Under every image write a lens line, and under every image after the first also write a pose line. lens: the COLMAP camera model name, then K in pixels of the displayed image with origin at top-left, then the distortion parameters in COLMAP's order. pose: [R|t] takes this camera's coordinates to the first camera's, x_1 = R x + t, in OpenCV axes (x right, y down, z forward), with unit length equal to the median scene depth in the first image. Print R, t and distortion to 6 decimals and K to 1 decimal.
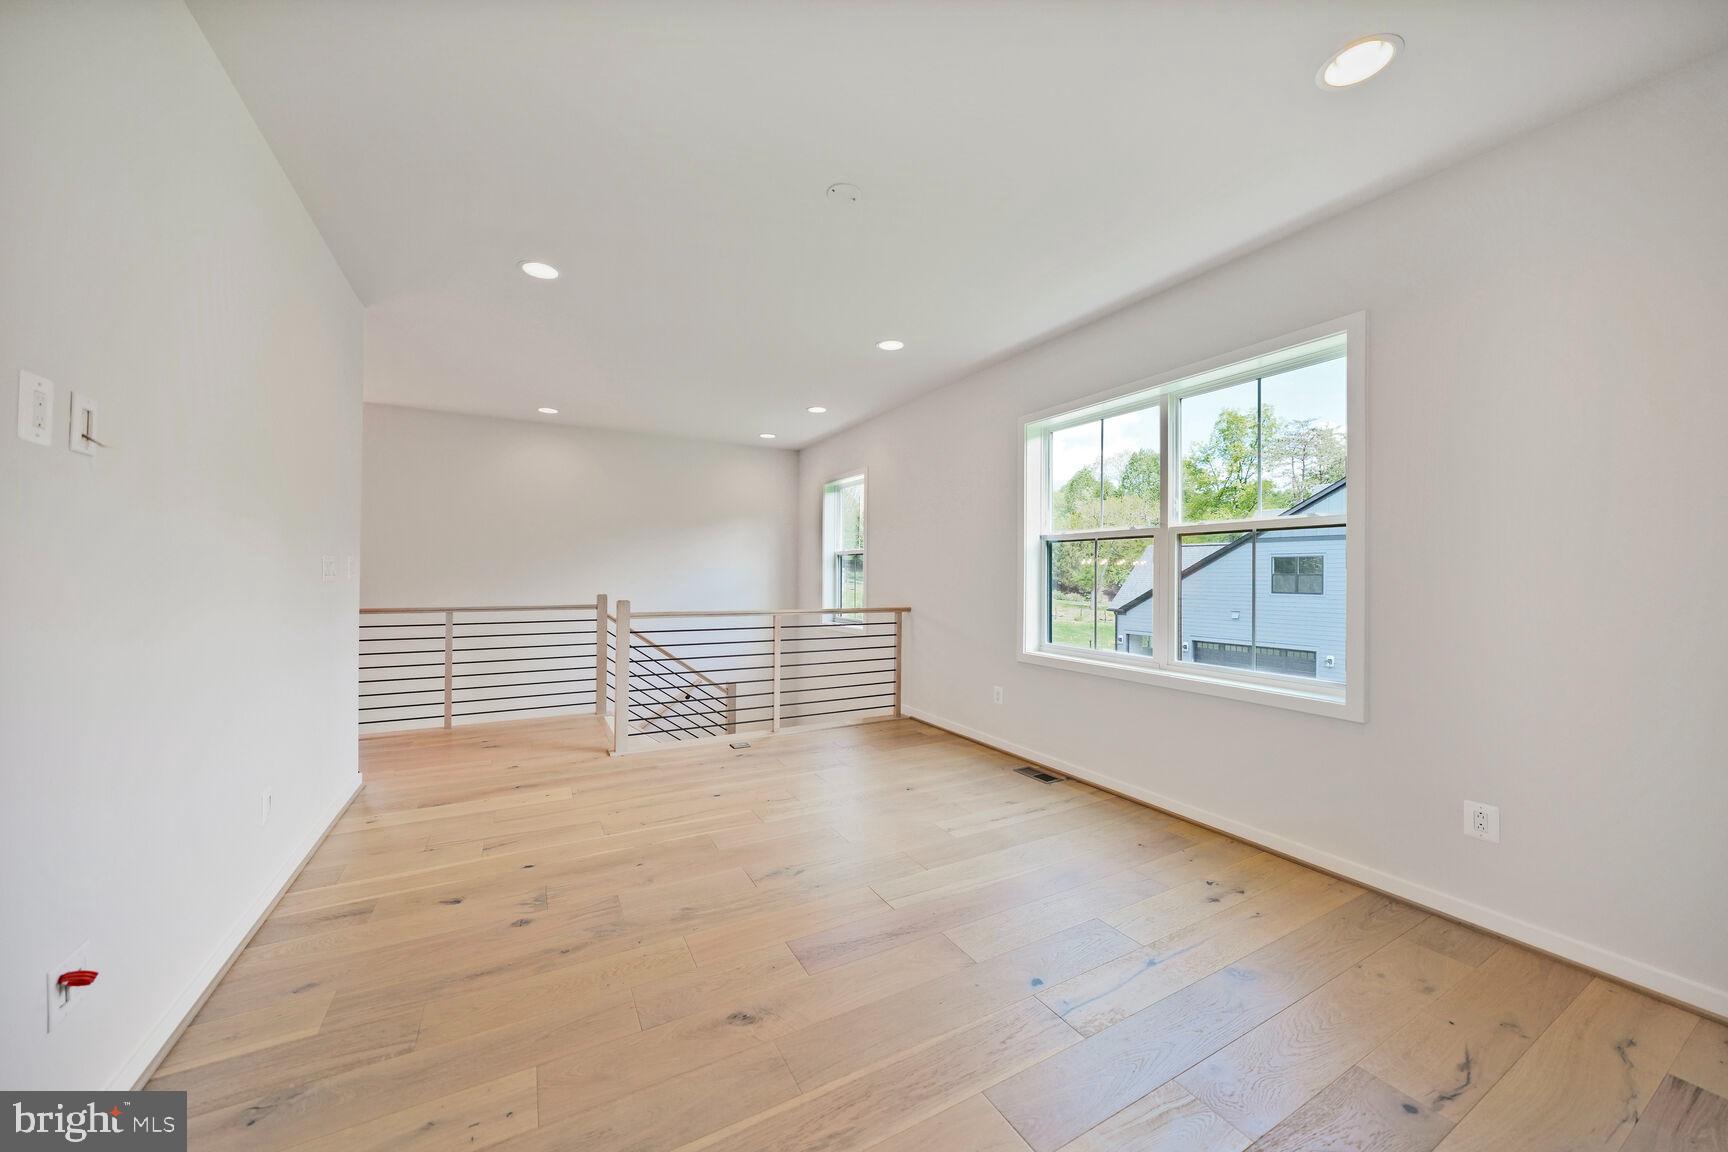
lens RADIAL K [[600.7, 0, 876.8], [0, 600.7, 575.5], [0, 0, 1]] dist [-0.002778, -0.000624]
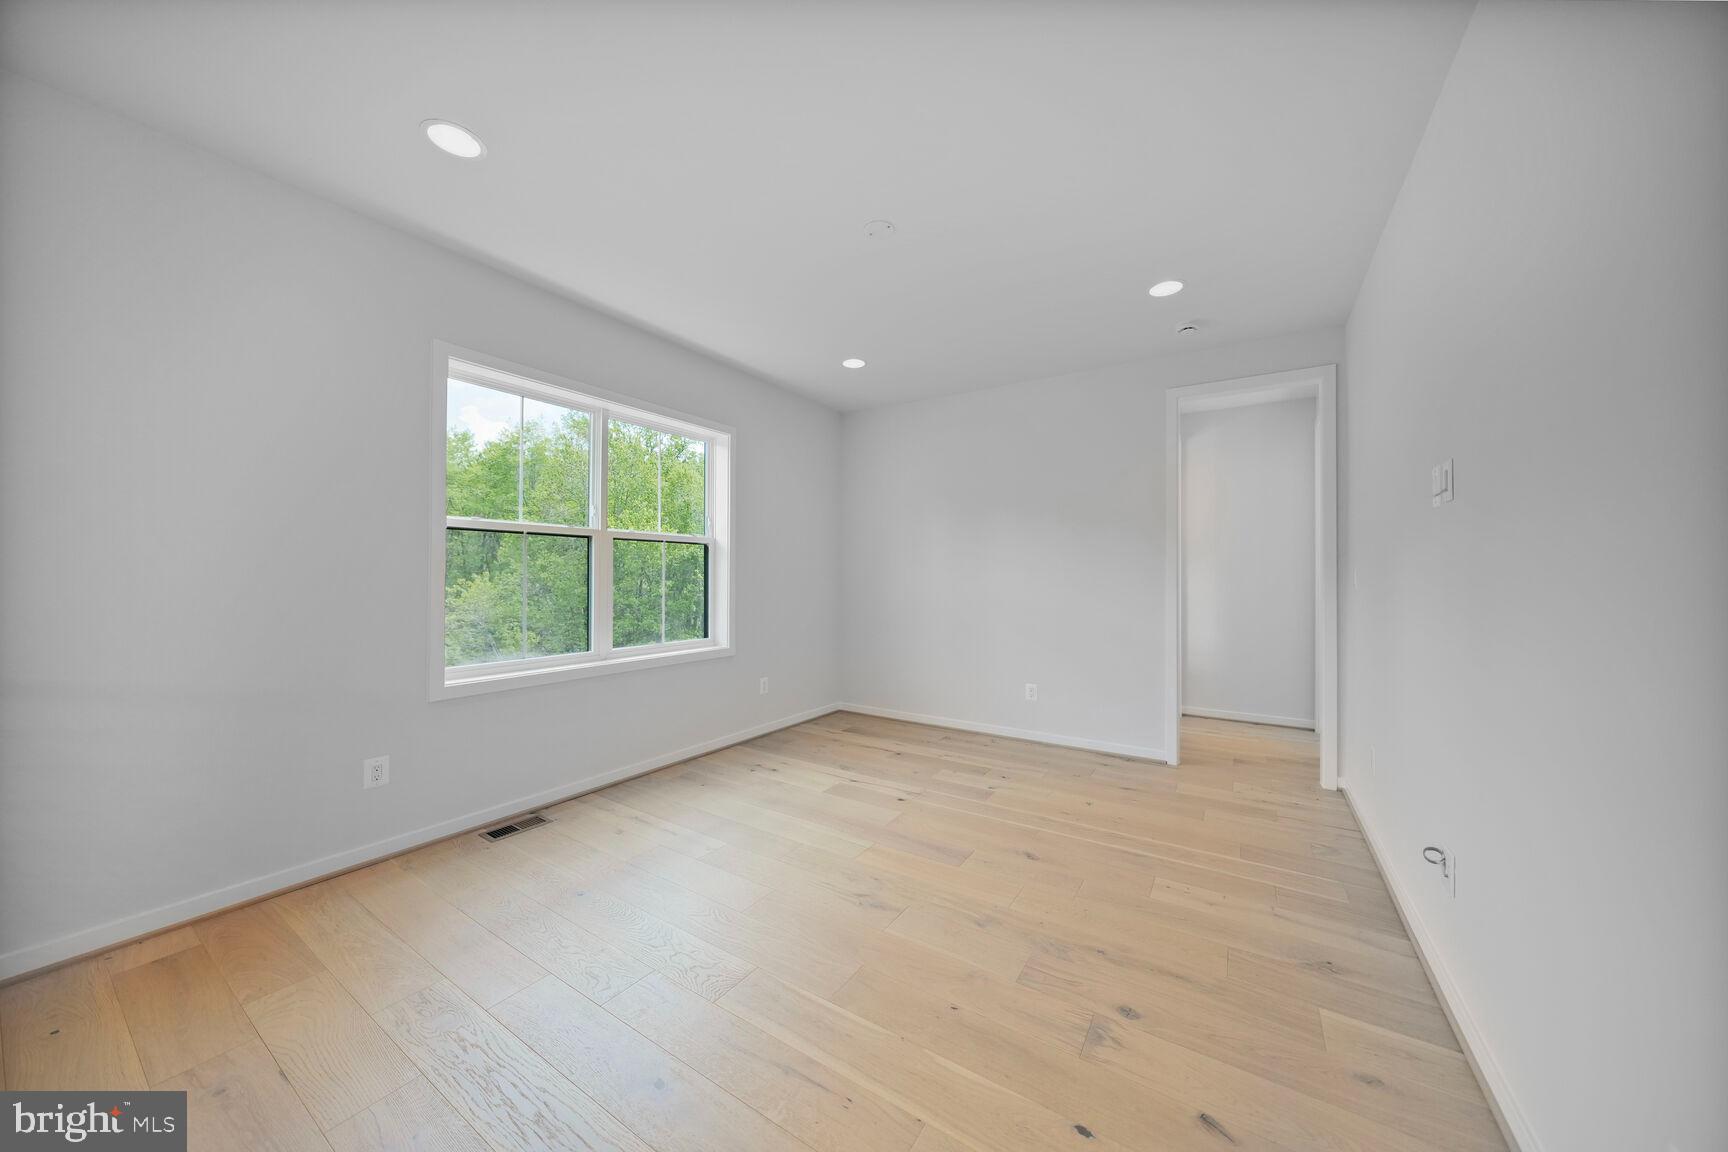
lens RADIAL K [[600.7, 0, 876.9], [0, 600.7, 576.0], [0, 0, 1]] dist [-0.002778, -0.000624]
pose [[-0.472067, -0.010695, 0.881498, -1.010130], [-0.010993, 0.999920, 0.006245, -0.013170], [-0.881494, -0.006742, -0.472146, 1.493113]]
